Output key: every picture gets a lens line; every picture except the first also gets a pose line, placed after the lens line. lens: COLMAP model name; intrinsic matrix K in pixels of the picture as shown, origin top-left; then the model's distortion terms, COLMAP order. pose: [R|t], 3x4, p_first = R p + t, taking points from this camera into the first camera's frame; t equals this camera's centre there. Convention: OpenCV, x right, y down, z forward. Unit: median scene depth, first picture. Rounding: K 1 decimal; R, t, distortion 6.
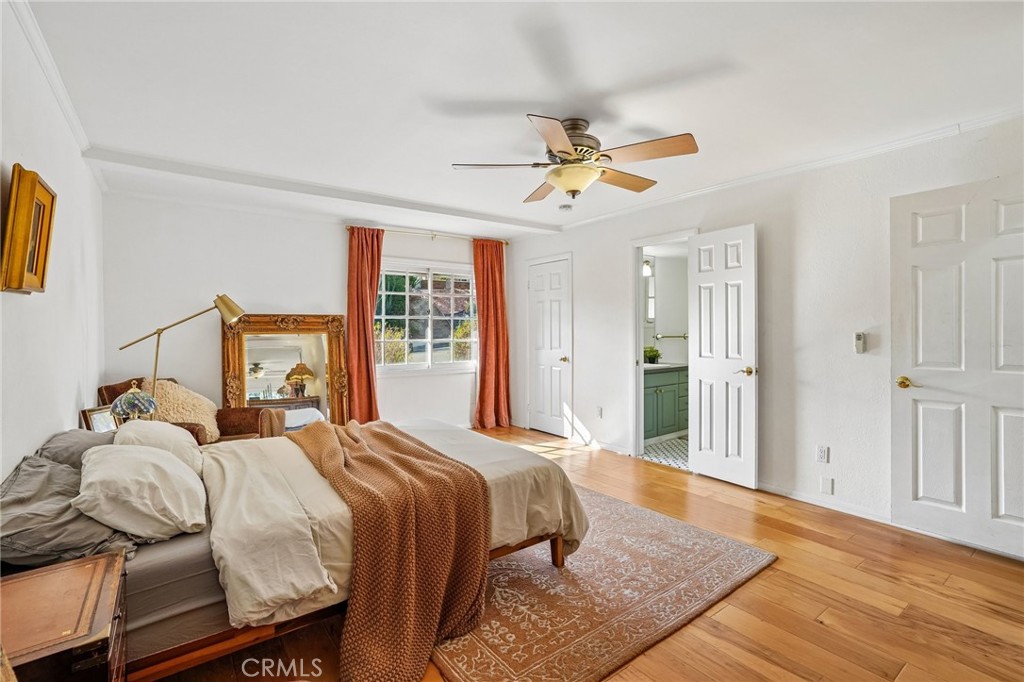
lens RADIAL K [[478.7, 0, 511.9], [0, 478.7, 332.7], [0, 0, 1]] dist [-0.073817, 0.030275]
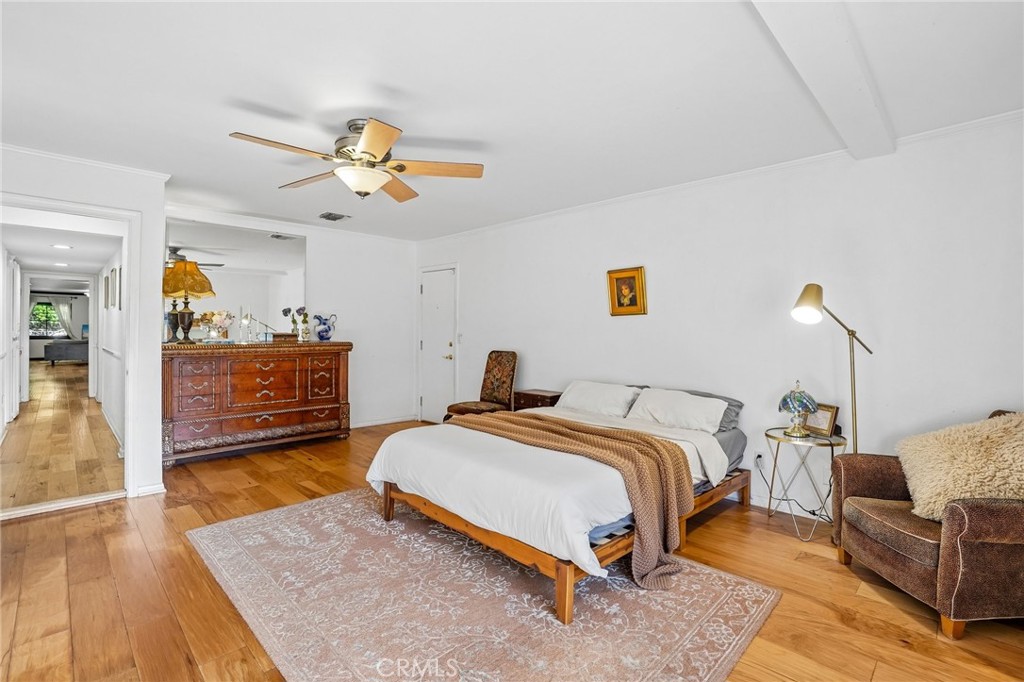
lens RADIAL K [[472.9, 0, 507.7], [0, 472.9, 334.0], [0, 0, 1]] dist [-0.068881, 0.028068]
pose [[-0.990942, -0.001711, -0.134278, -0.023453], [-0.004389, 0.999797, 0.019646, -0.009893], [0.134218, 0.020057, -0.990749, 1.137734]]
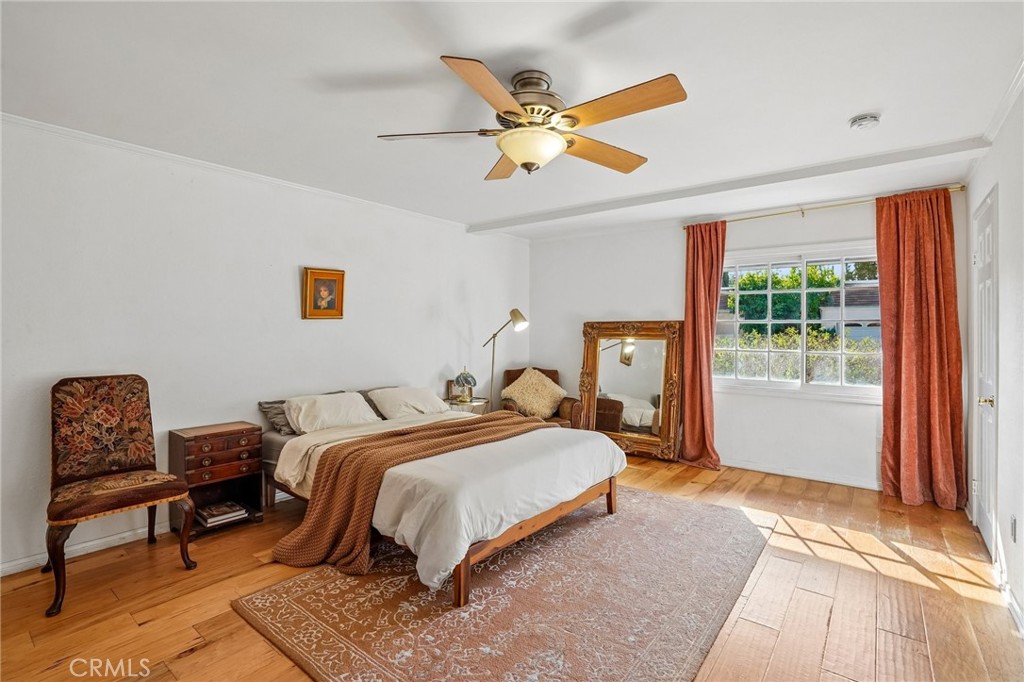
lens RADIAL K [[478.7, 0, 511.9], [0, 478.7, 332.7], [0, 0, 1]] dist [-0.073817, 0.030275]
pose [[0.243204, 0.006677, -0.969952, 0.495116], [-0.012744, 0.999912, 0.003688, -0.011957], [0.969891, 0.011464, 0.243268, 0.442706]]
